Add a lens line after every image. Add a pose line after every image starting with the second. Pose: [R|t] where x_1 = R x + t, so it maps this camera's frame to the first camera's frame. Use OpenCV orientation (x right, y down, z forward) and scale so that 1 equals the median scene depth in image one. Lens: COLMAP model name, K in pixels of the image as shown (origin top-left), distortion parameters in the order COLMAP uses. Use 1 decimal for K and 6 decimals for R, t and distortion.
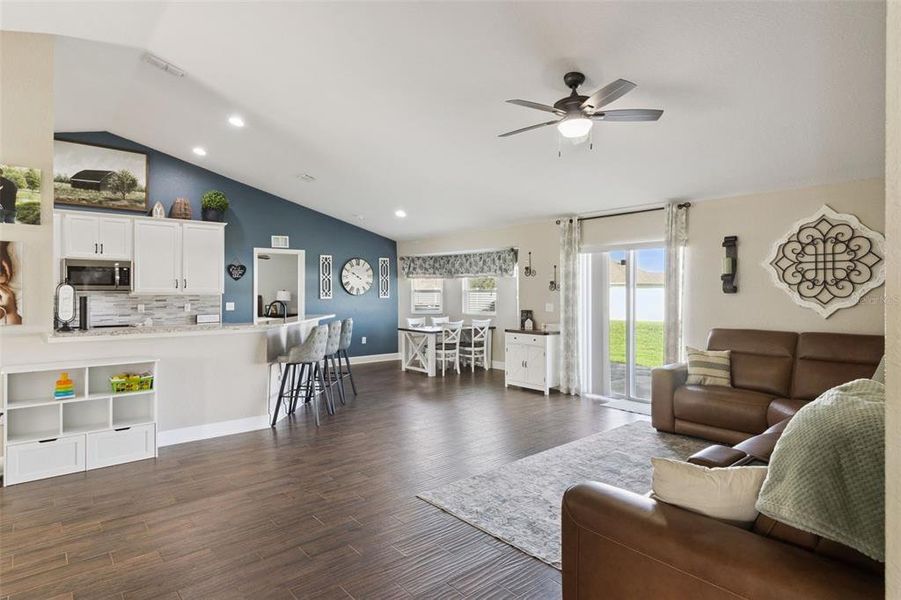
lens RADIAL K [[483.5, 0, 446.5], [0, 483.5, 296.0], [0, 0, 1]] dist [0.005947, 0.001713]
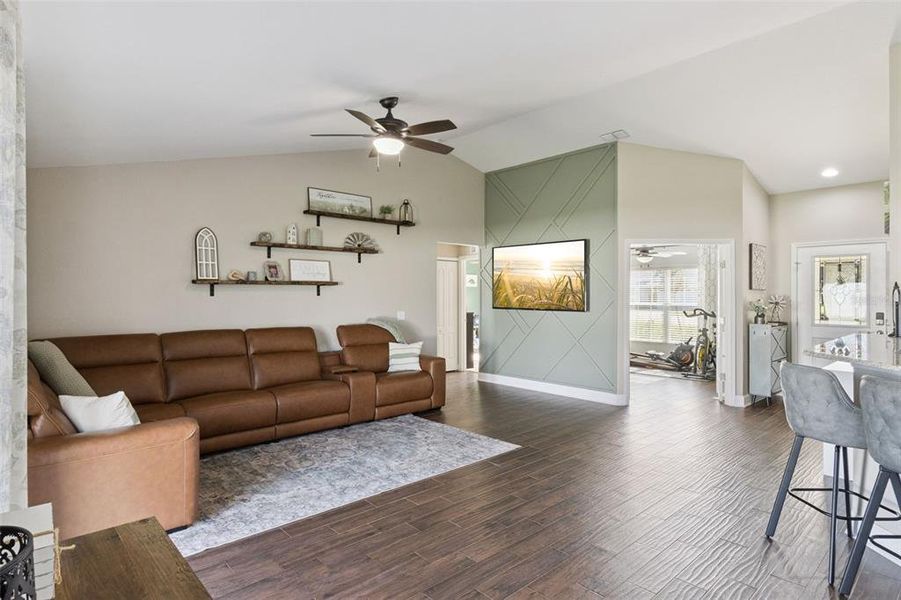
lens RADIAL K [[483.5, 0, 457.9], [0, 483.5, 289.1], [0, 0, 1]] dist [0.005947, 0.001713]
pose [[-0.999492, -0.001209, -0.031853, 0.121336], [-0.001091, 0.999992, -0.003731, -0.016685], [0.031857, -0.003695, -0.999486, 1.692949]]
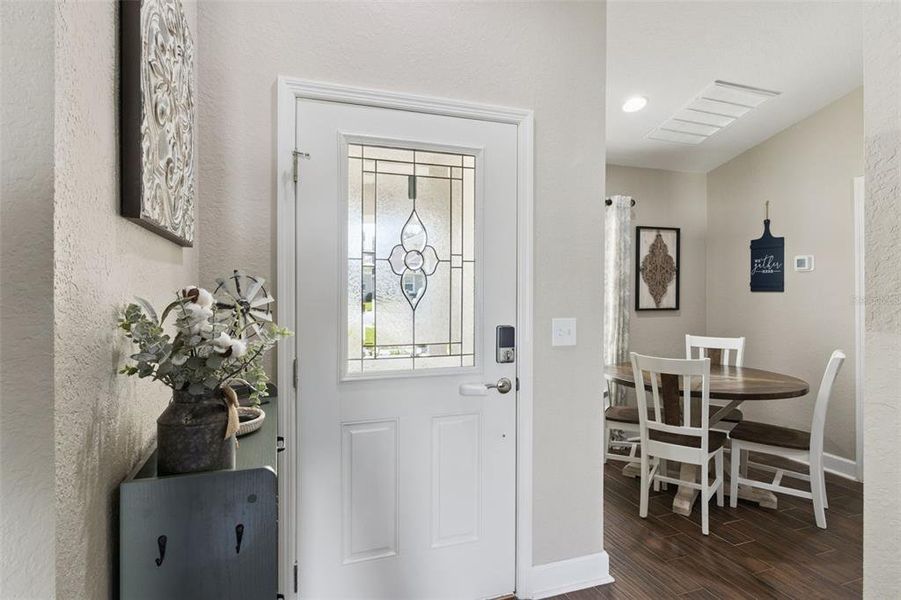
lens RADIAL K [[483.5, 0, 441.5], [0, 483.5, 288.4], [0, 0, 1]] dist [0.005947, 0.001713]
pose [[-0.363256, -0.001475, -0.931688, -0.643716], [-0.001771, 0.999998, -0.000892, 0.006071], [0.931687, 0.001326, -0.363258, 0.493008]]
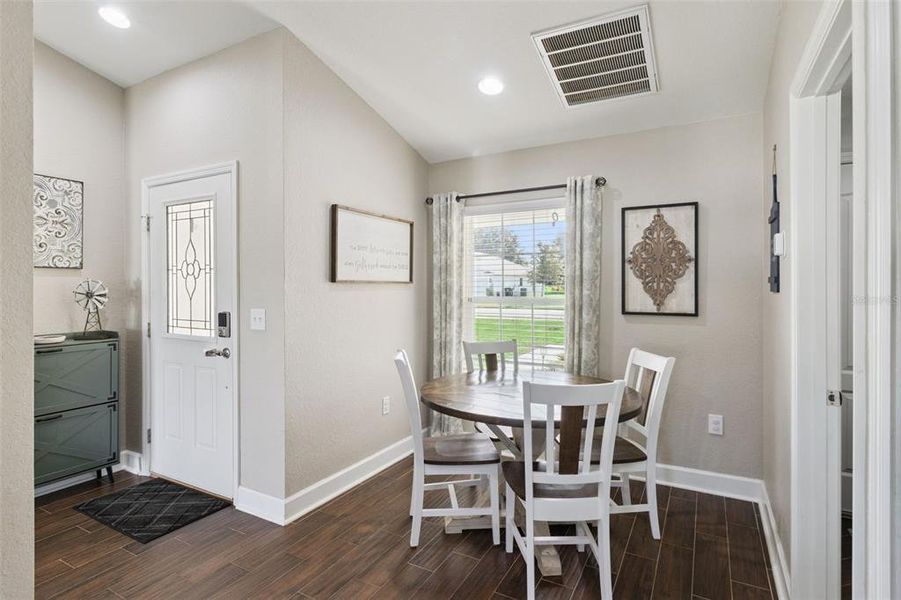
lens RADIAL K [[459.9, 0, 439.6], [0, 459.9, 285.8], [0, 0, 1]] dist [-0.000928, -0.000836]
pose [[-0.941208, 0.001637, -0.337823, -1.157337], [-0.000695, 0.999977, 0.006782, -0.000011], [0.337826, 0.006618, -0.941185, 1.082211]]
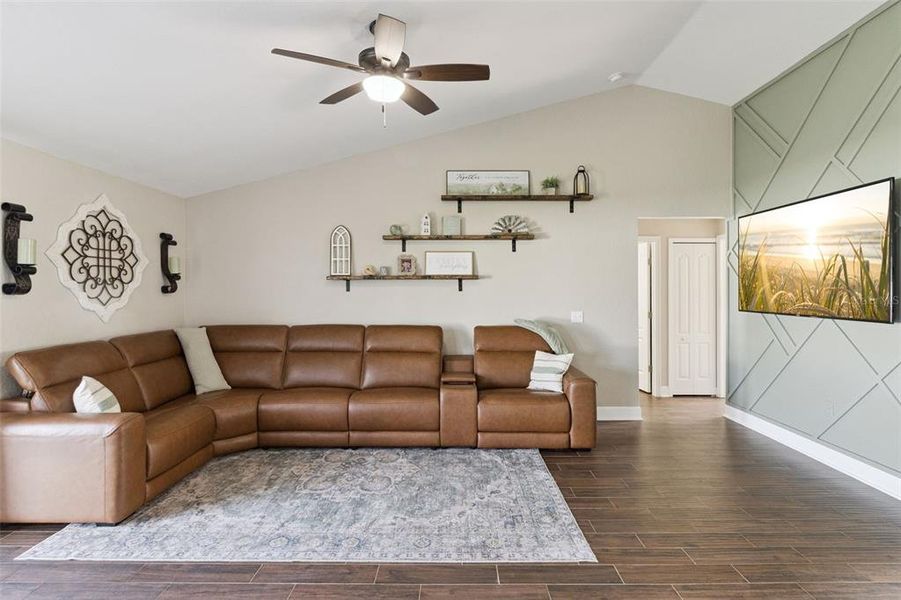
lens RADIAL K [[459.9, 0, 450.9], [0, 459.9, 294.0], [0, 0, 1]] dist [-0.000928, -0.000836]
pose [[-0.754347, -0.007969, 0.656428, -0.258810], [0.004567, 0.999838, 0.017385, -0.016184], [-0.656460, 0.016112, -0.754188, 1.211291]]
